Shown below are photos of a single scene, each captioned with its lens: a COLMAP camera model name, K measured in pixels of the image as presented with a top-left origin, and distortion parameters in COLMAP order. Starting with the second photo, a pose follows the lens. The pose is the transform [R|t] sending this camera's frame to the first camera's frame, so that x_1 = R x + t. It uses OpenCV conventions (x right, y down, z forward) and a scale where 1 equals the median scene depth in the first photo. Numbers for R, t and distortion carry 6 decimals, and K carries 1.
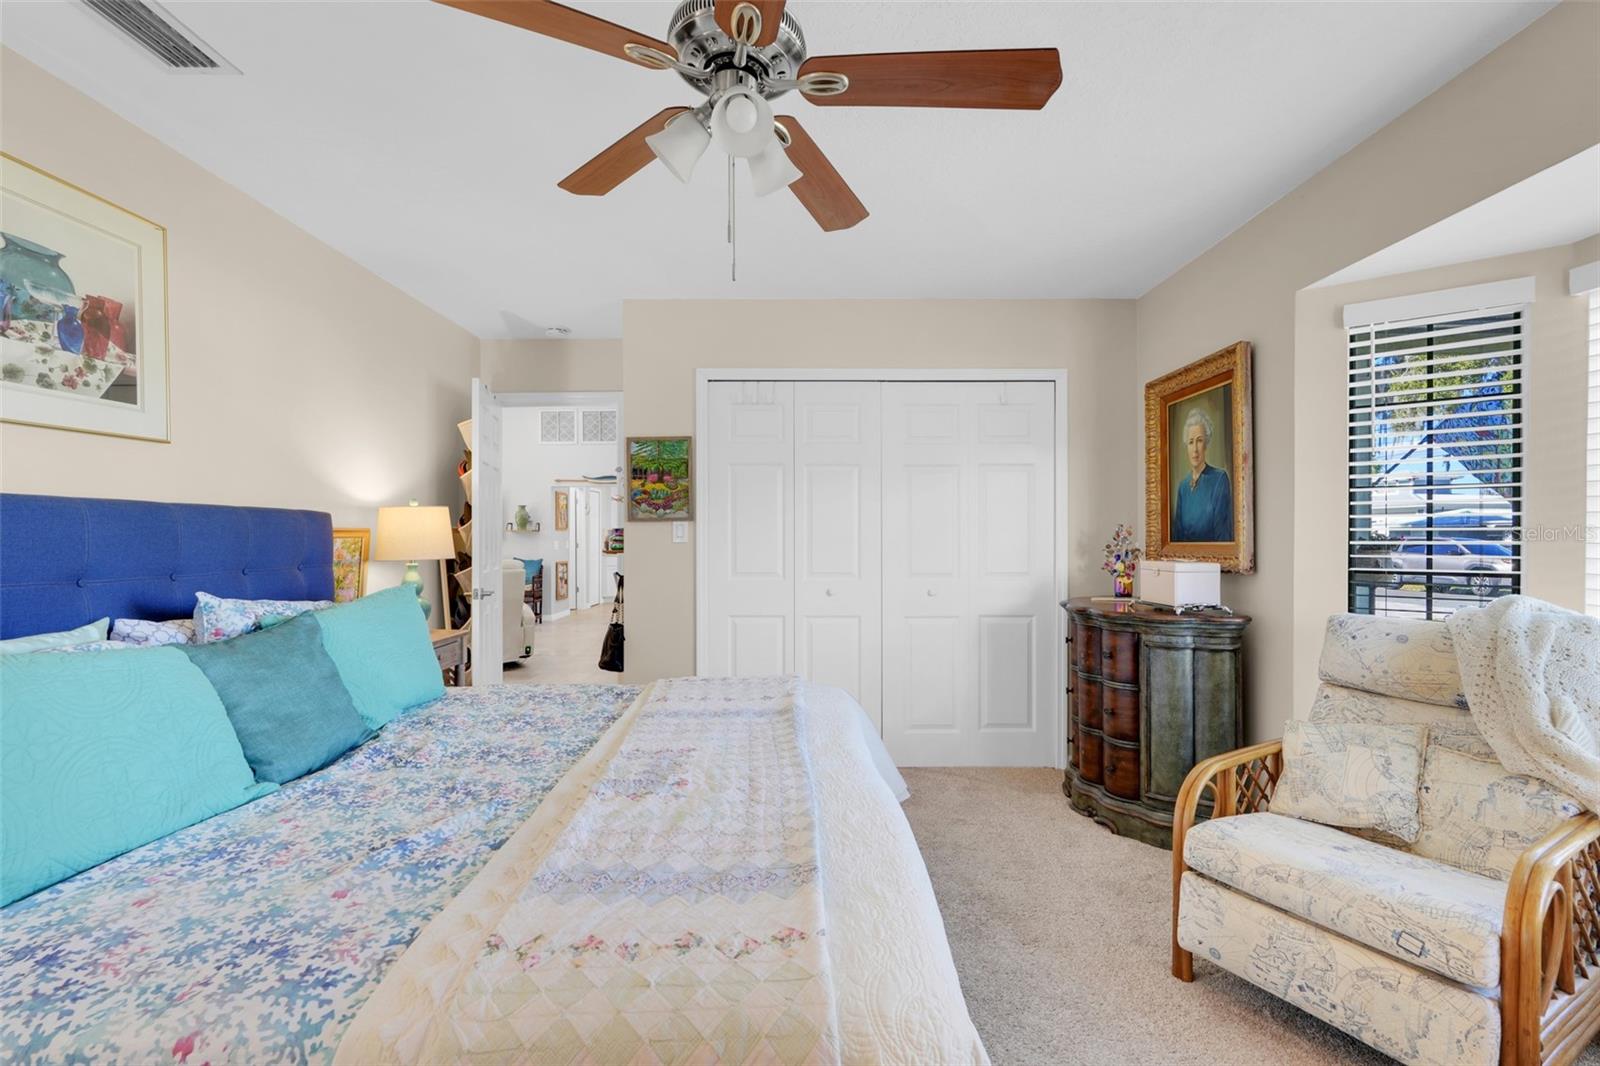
lens RADIAL K [[702.9, 0, 798.2], [0, 702.9, 526.0], [0, 0, 1]] dist [-0.011712, 0.004242]
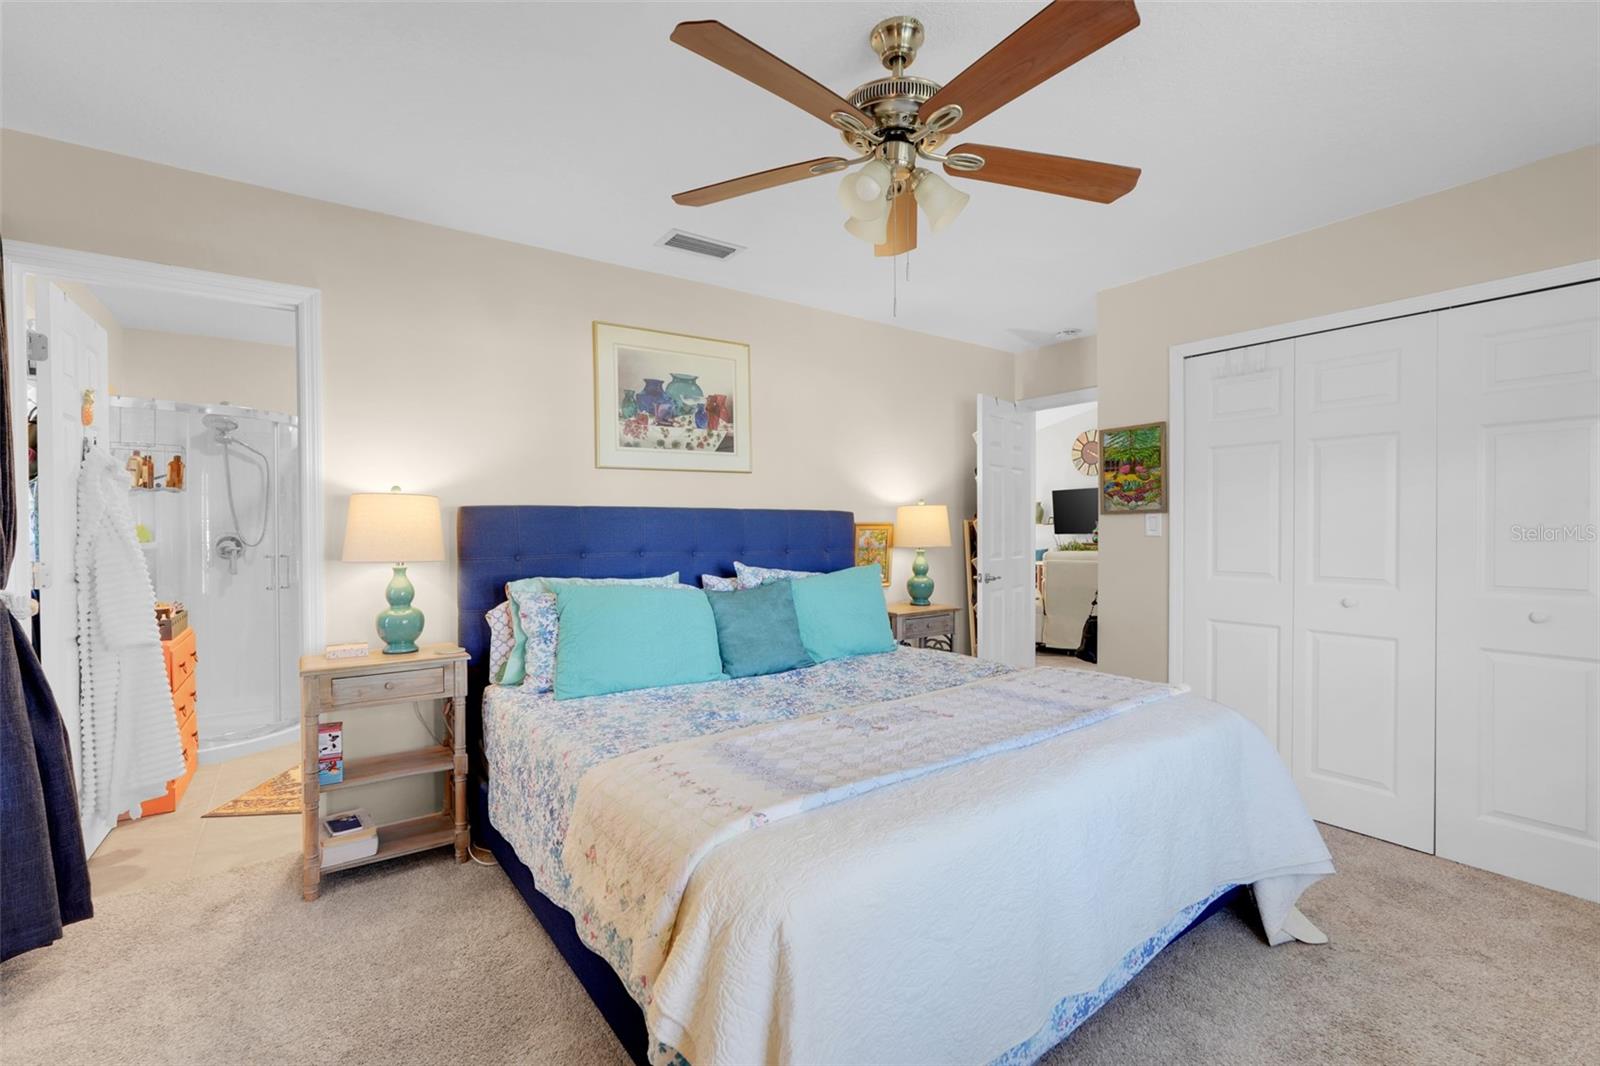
lens RADIAL K [[702.9, 0, 796.8], [0, 702.9, 521.9], [0, 0, 1]] dist [-0.011712, 0.004242]
pose [[0.577109, -0.005499, -0.816649, 0.541305], [0.010170, 0.999948, 0.000454, -0.001023], [0.816604, -0.008567, 0.577135, 0.116631]]
